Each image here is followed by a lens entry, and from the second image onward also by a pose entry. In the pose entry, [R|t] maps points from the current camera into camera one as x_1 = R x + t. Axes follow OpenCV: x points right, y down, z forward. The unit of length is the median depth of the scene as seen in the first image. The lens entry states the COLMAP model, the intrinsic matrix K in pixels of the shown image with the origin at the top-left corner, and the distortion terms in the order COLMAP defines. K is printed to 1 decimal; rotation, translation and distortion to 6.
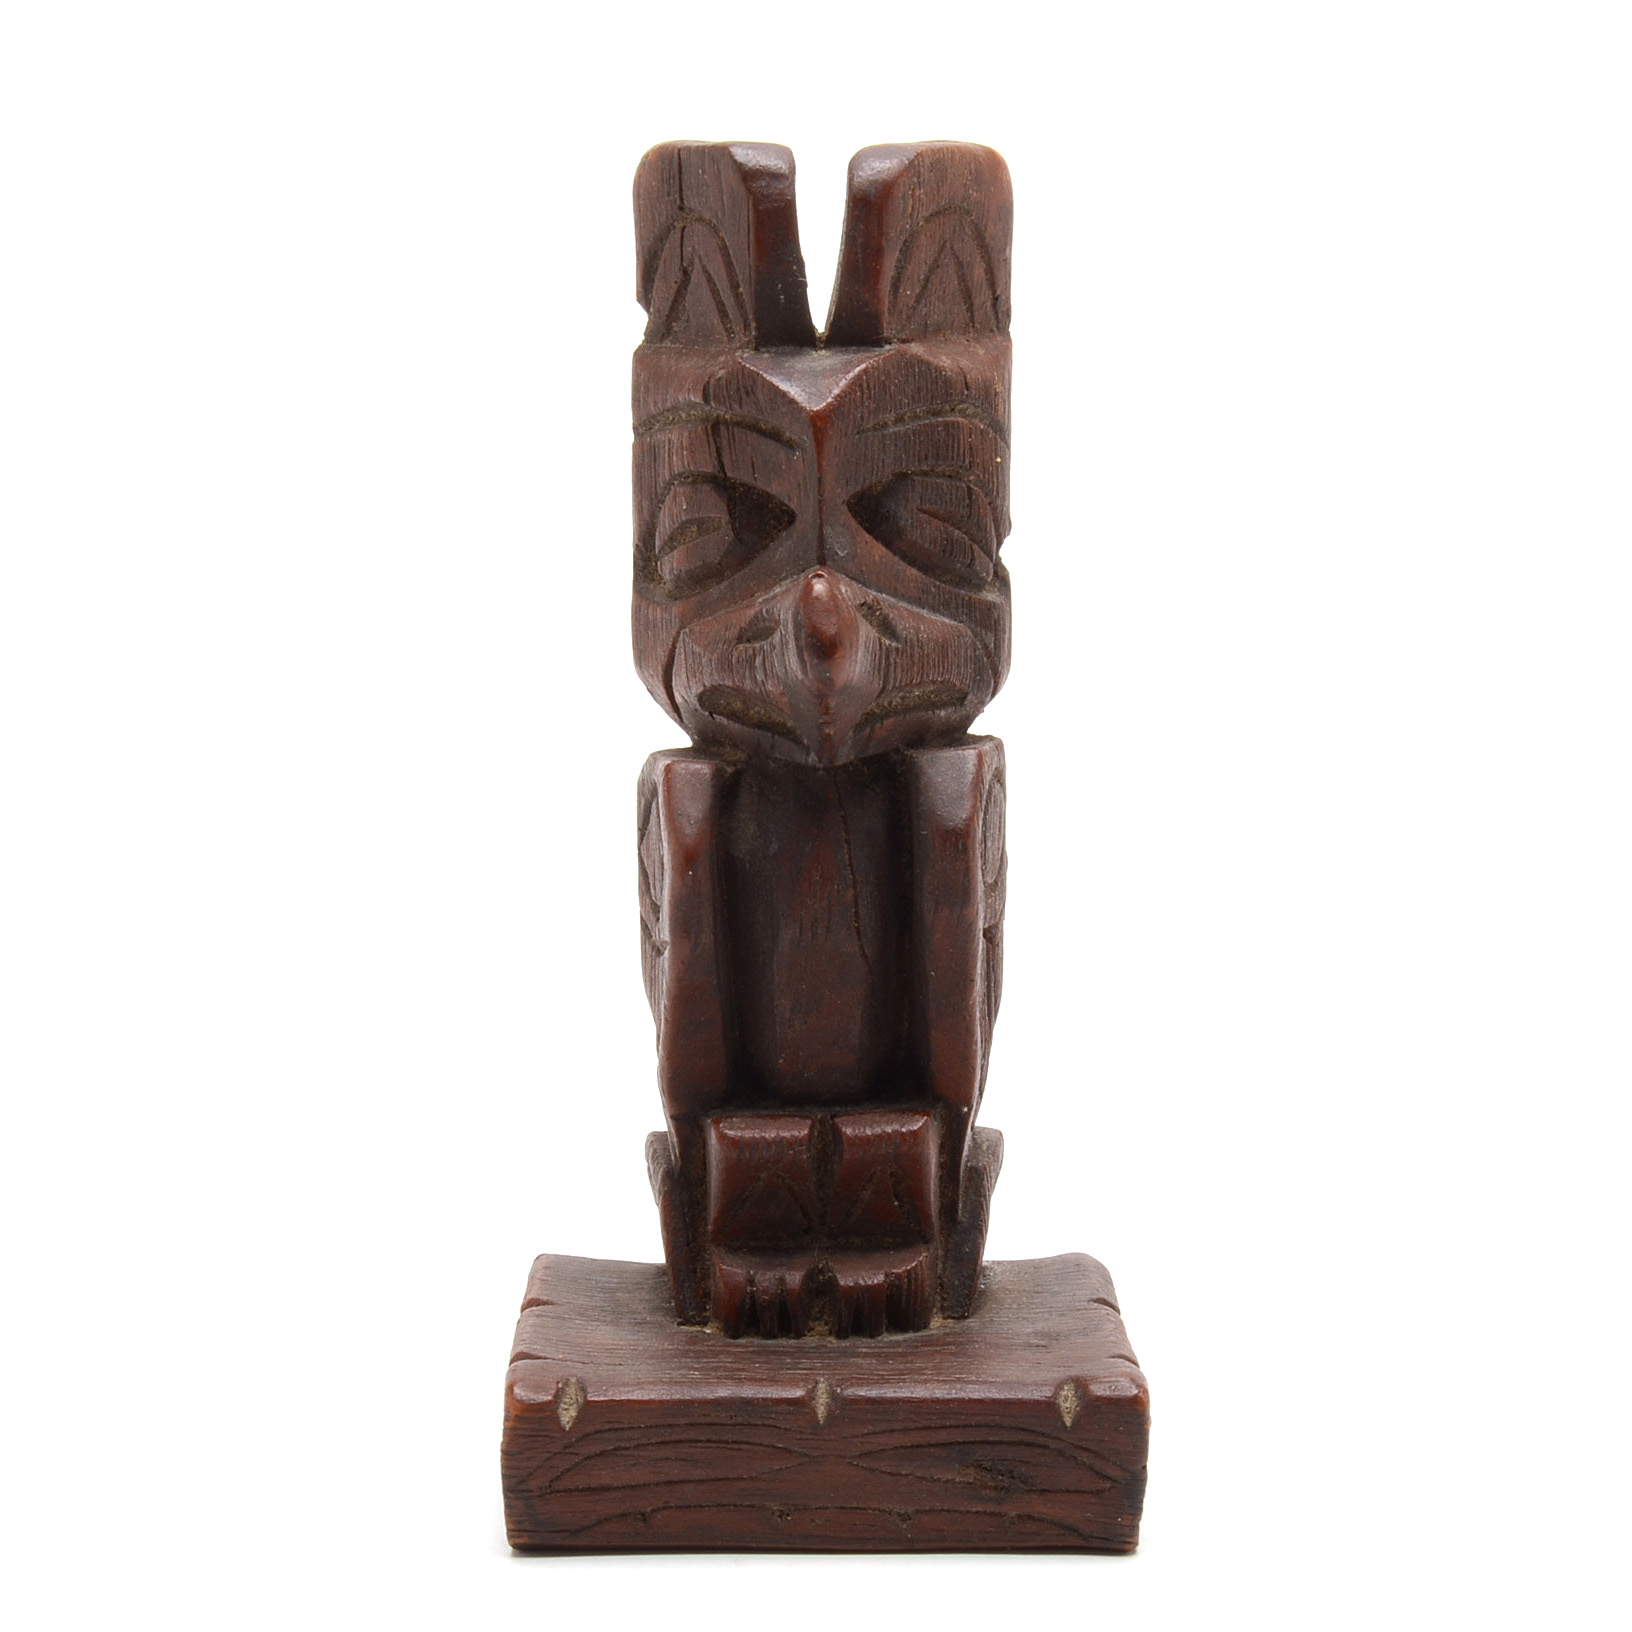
lens RADIAL K [[3843.6, 0, 820.0], [0, 3843.6, 814.1], [0, 0, 1]] dist [0.073076, 0.000000]
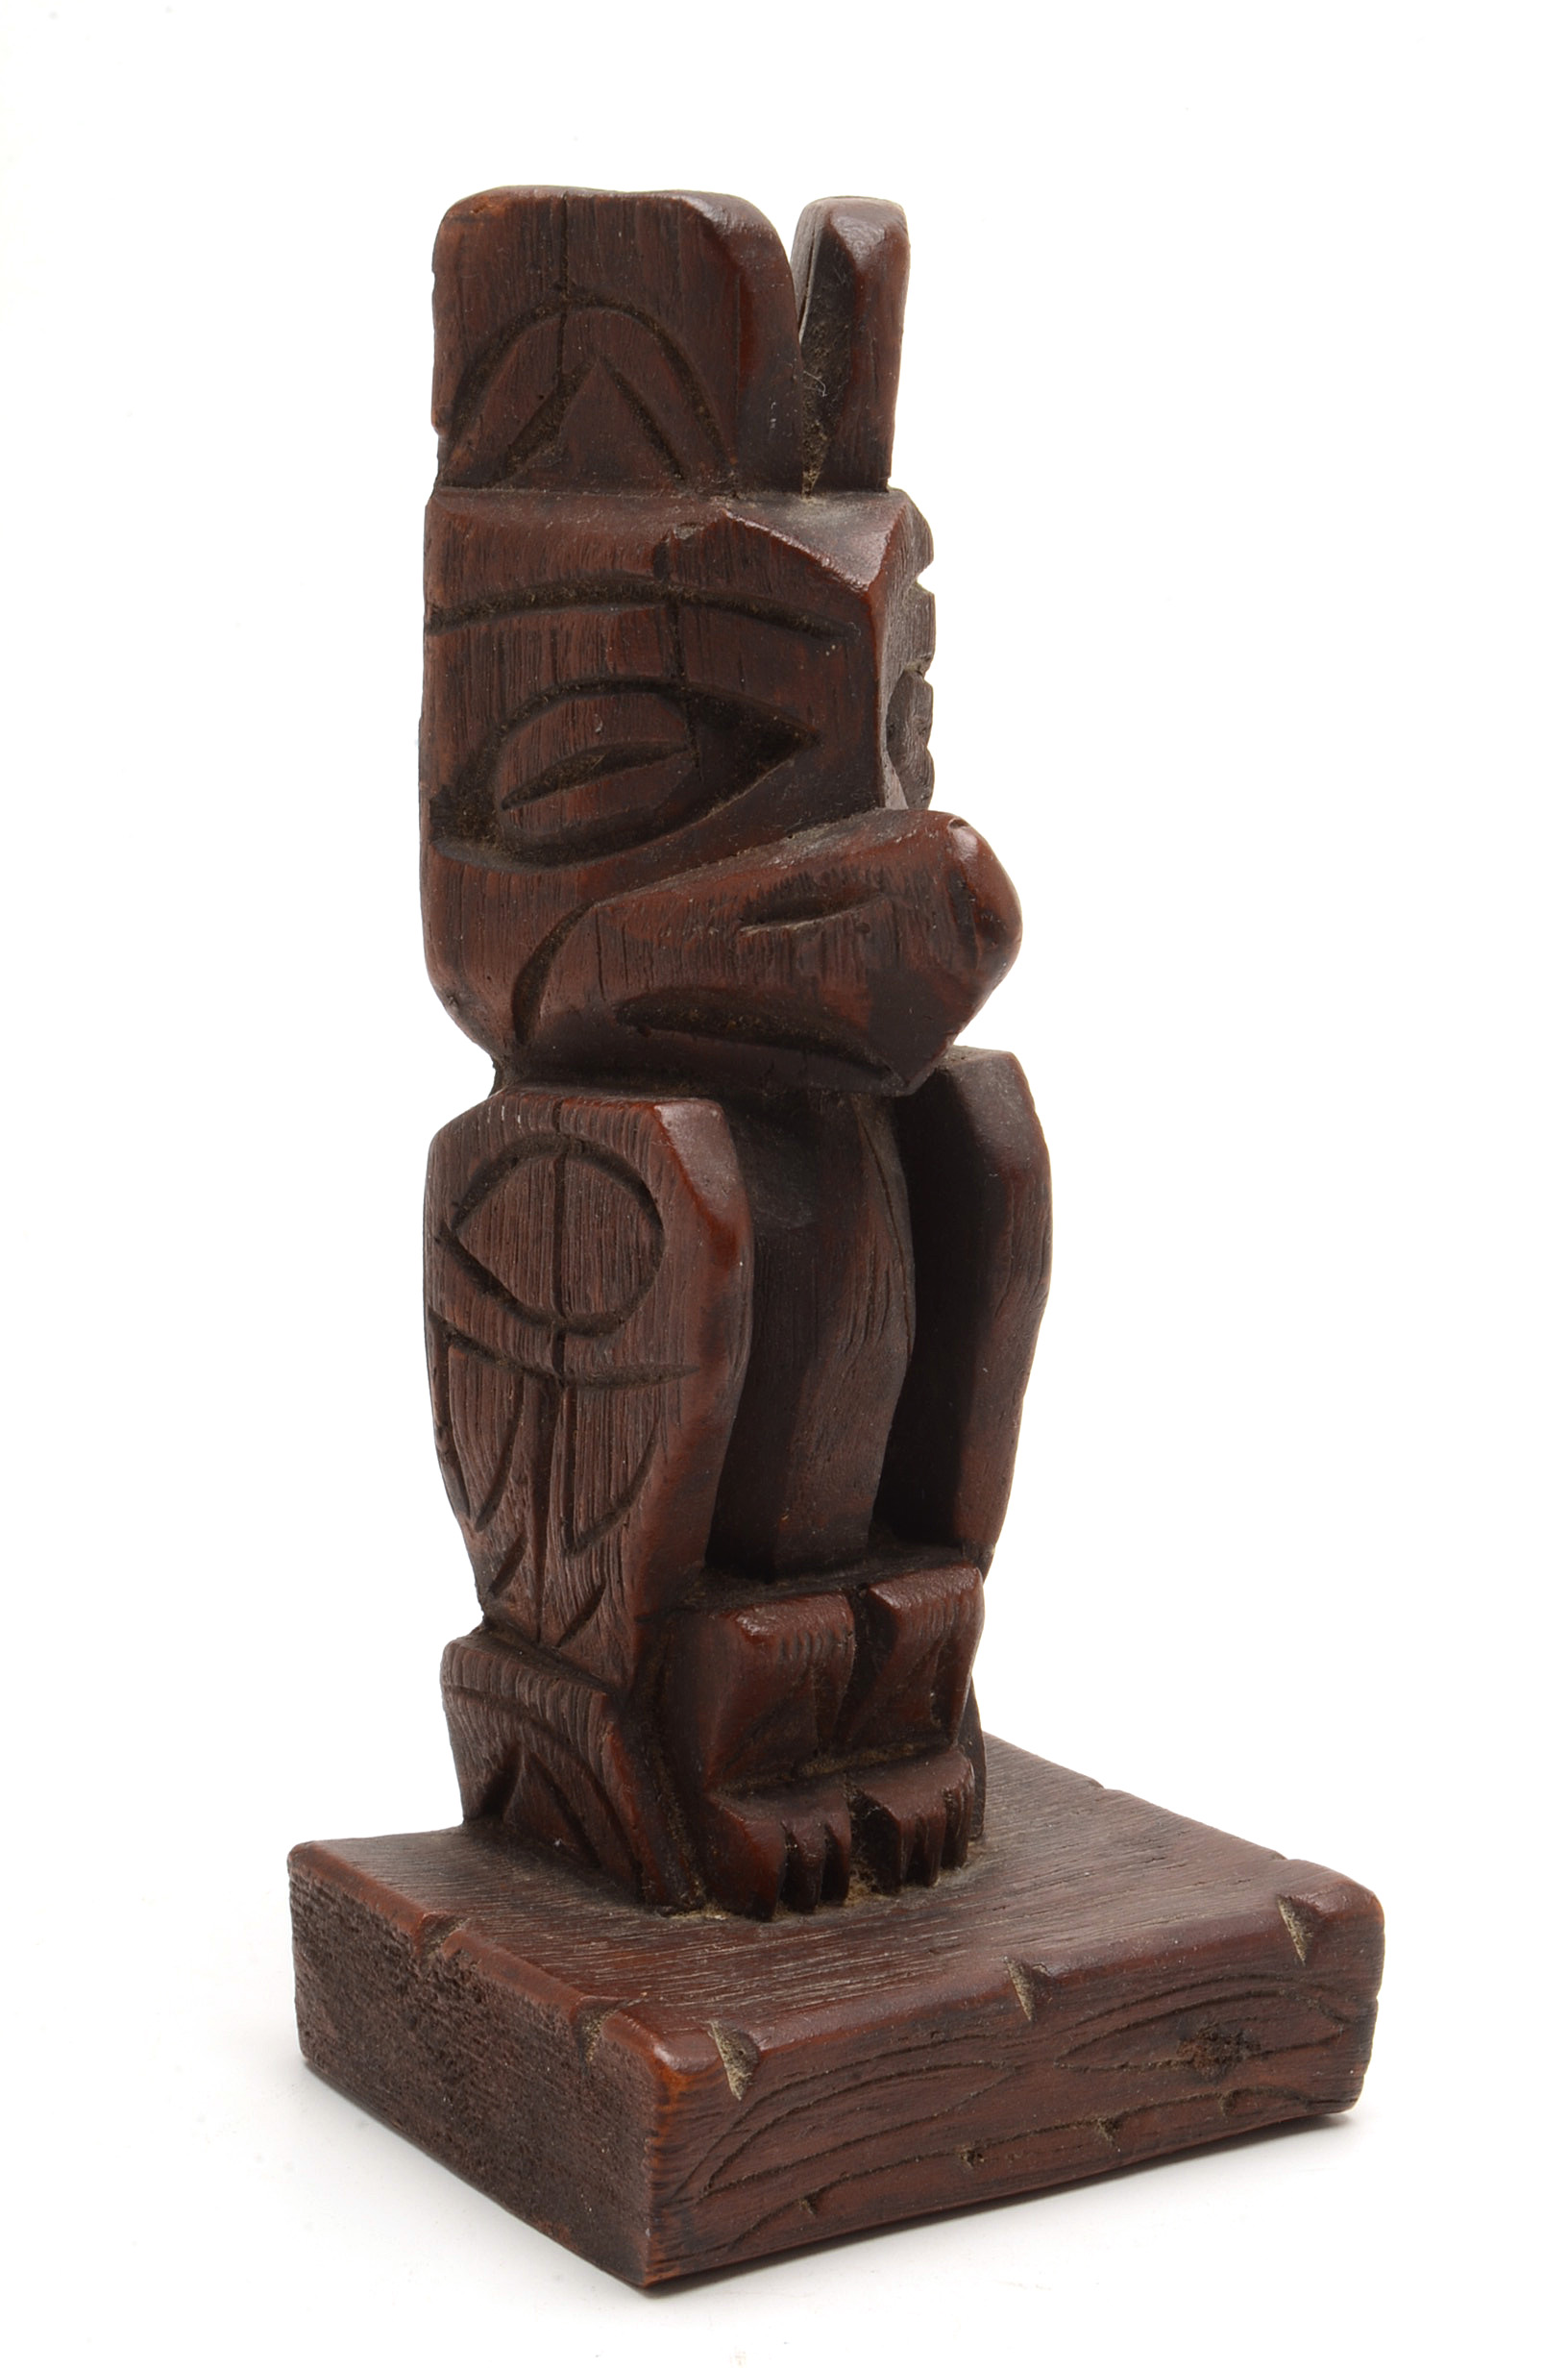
lens RADIAL K [[4567.4, 0, 781.3], [0, 4567.4, 1186.6], [0, 0, 1]] dist [0.036407, 0.000000]
pose [[0.837620, -0.088468, 0.539042, -0.458254], [0.068437, 0.996019, 0.057122, -0.043757], [-0.541949, -0.010956, 0.840340, 0.305647]]
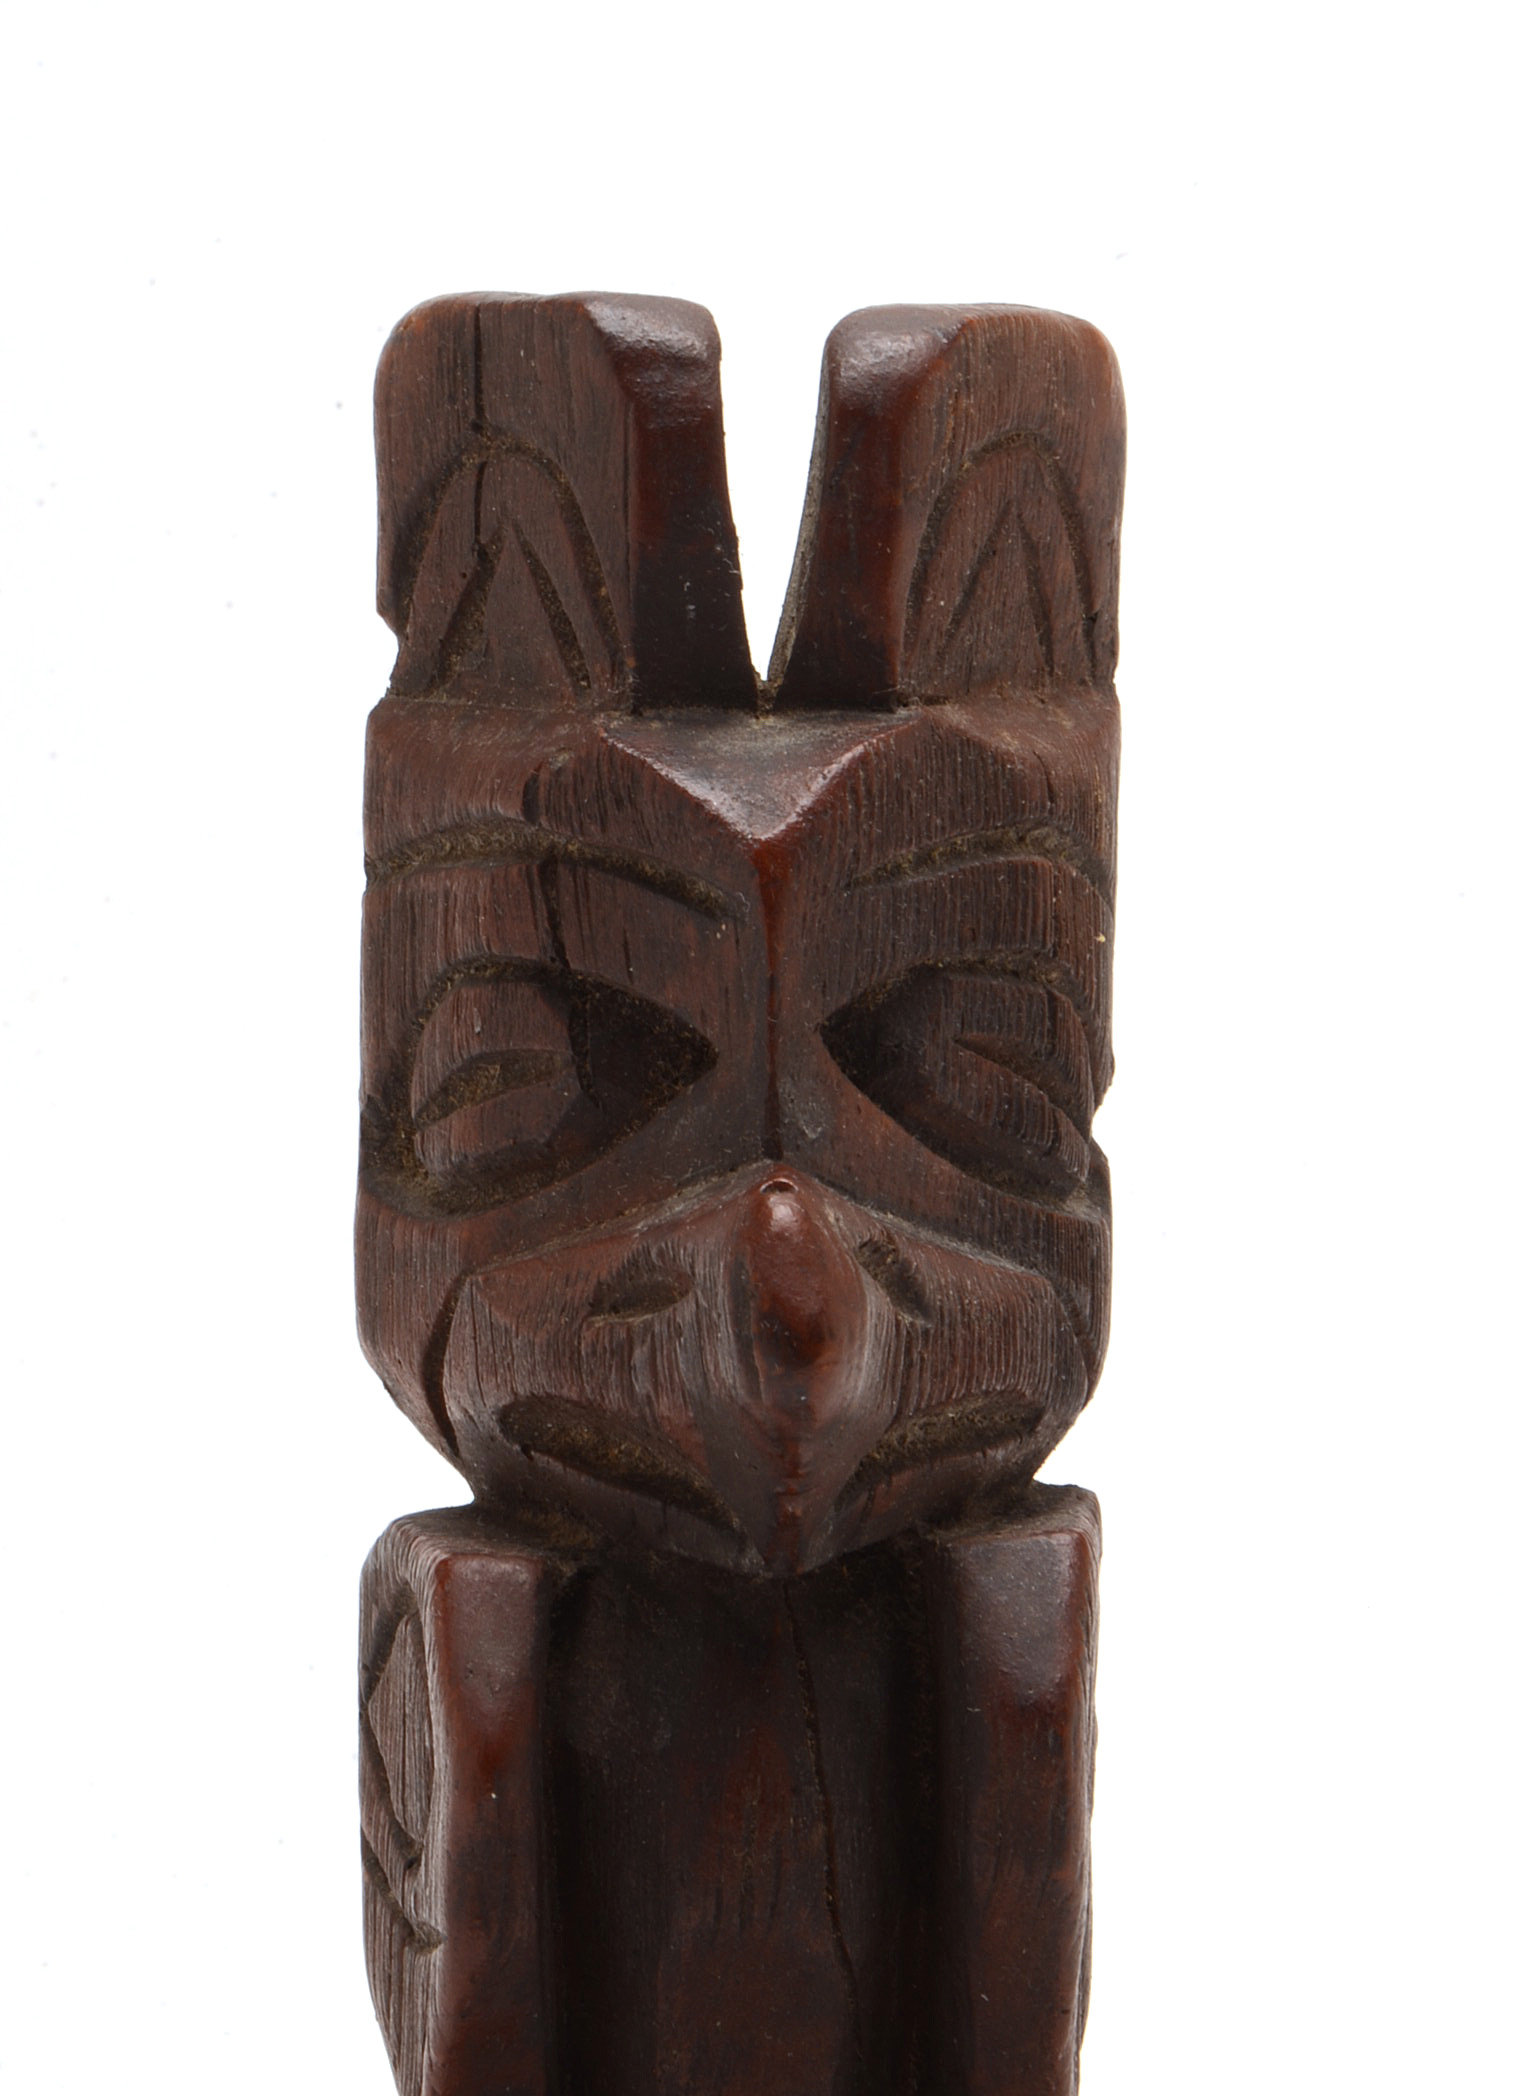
lens RADIAL K [[5301.3, 0, 757.9], [0, 5301.3, 1040.9], [0, 0, 1]] dist [0.002694, 0.000000]
pose [[0.997906, 0.011695, 0.063622, -0.043207], [-0.008138, 0.998404, -0.055883, -0.041320], [-0.064174, 0.055248, 0.996408, 0.327666]]
